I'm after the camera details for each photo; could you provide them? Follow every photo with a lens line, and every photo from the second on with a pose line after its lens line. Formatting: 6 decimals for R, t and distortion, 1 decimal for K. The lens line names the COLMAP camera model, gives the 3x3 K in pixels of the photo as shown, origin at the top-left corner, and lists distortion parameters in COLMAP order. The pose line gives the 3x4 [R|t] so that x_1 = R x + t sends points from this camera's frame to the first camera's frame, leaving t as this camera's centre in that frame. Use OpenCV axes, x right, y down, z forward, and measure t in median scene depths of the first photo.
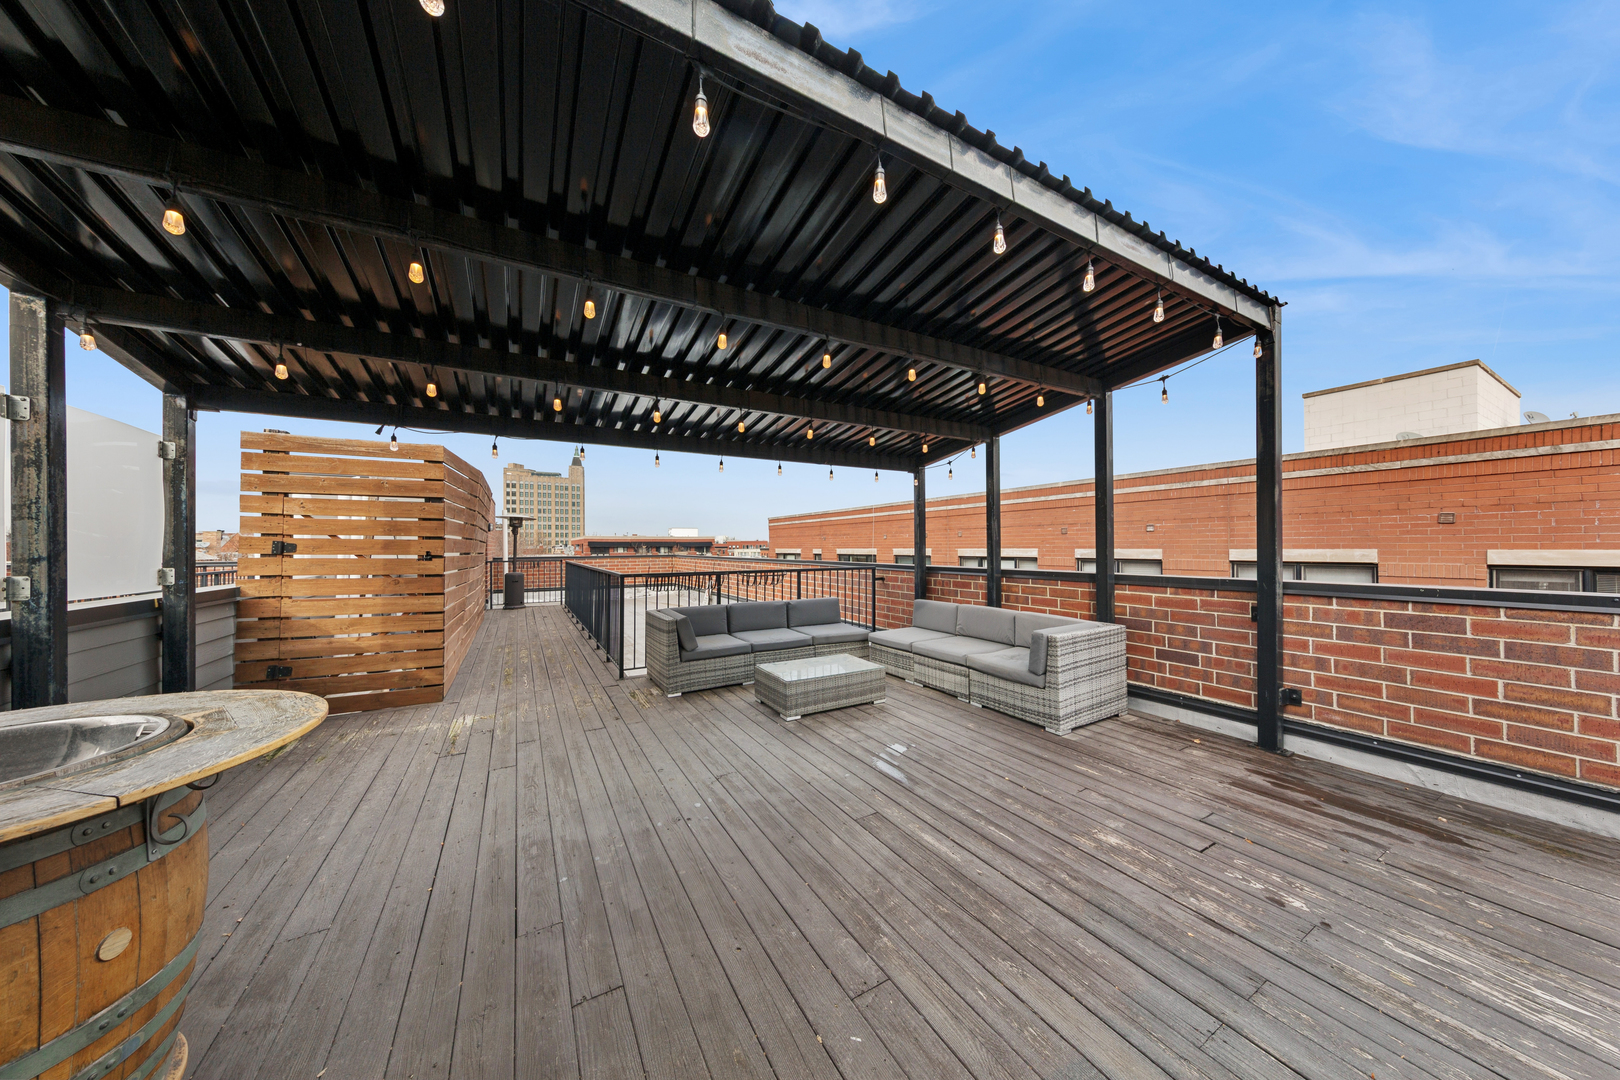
lens RADIAL K [[506.4, 0, 808.9], [0, 506.4, 544.5], [0, 0, 1]] dist [0.003875, -0.000171]
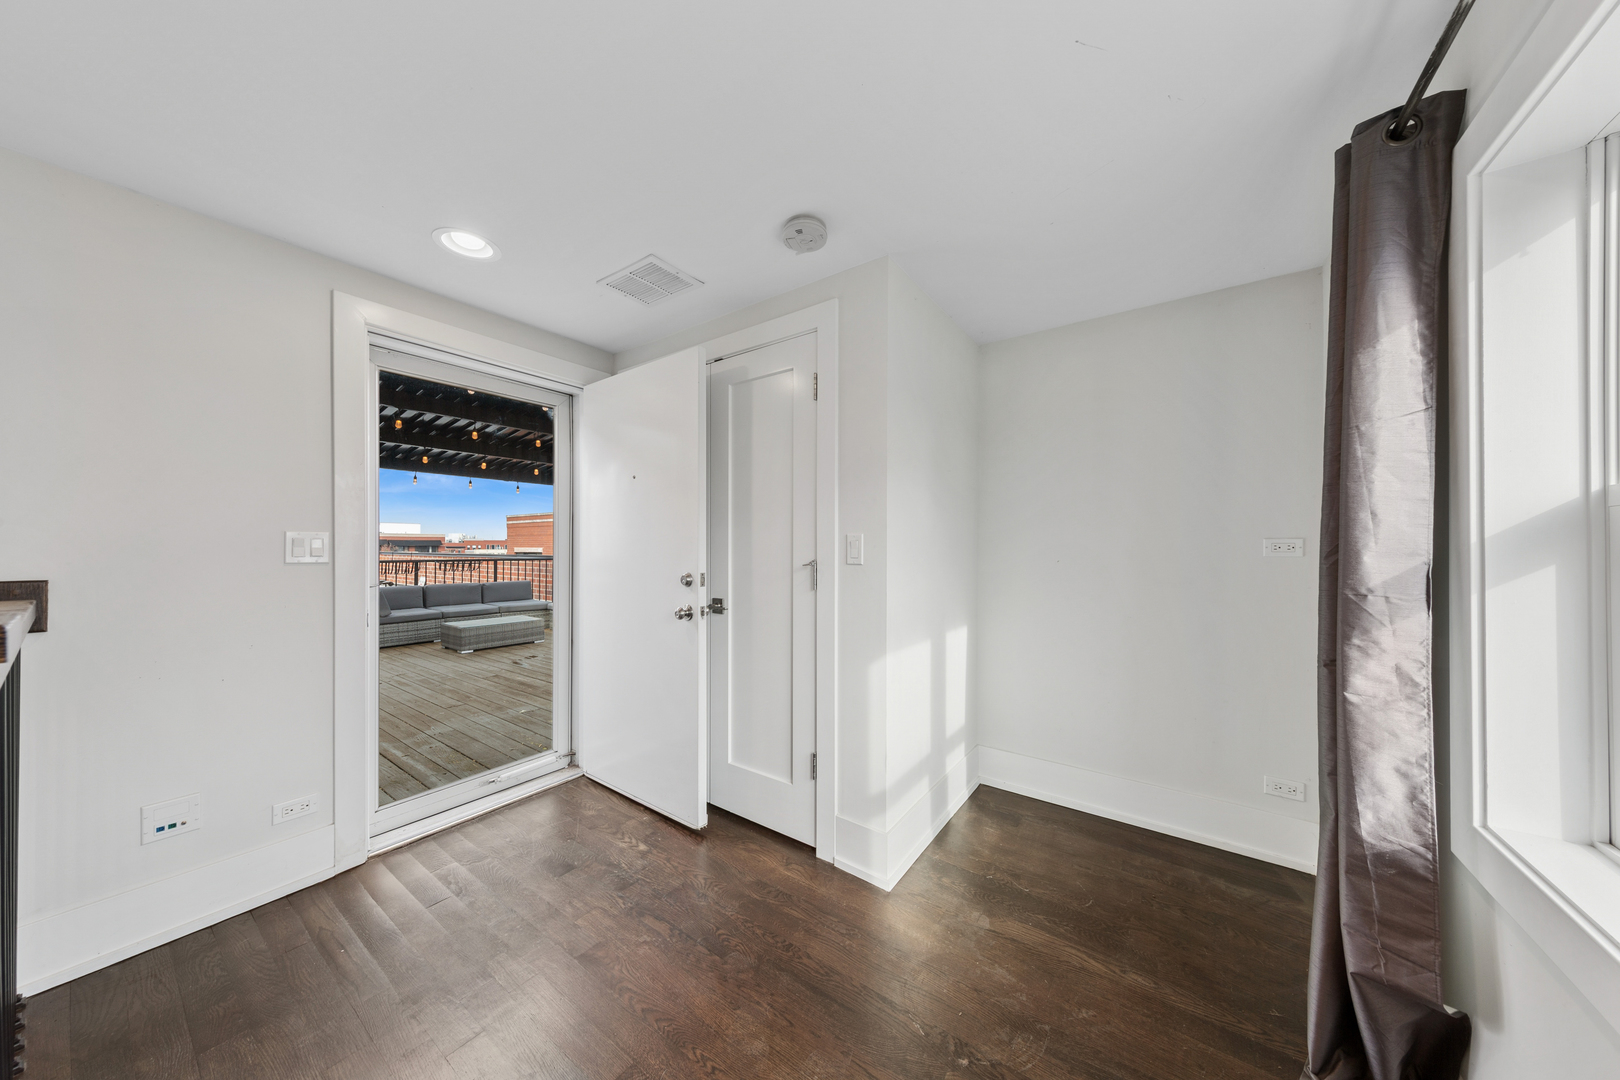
lens RADIAL K [[506.4, 0, 810.5], [0, 506.4, 543.4], [0, 0, 1]] dist [0.003875, -0.000171]
pose [[0.905123, 0.013387, 0.424938, 0.176234], [-0.010659, 0.999904, -0.008797, 0.013802], [-0.425015, 0.003433, 0.905180, -0.573675]]
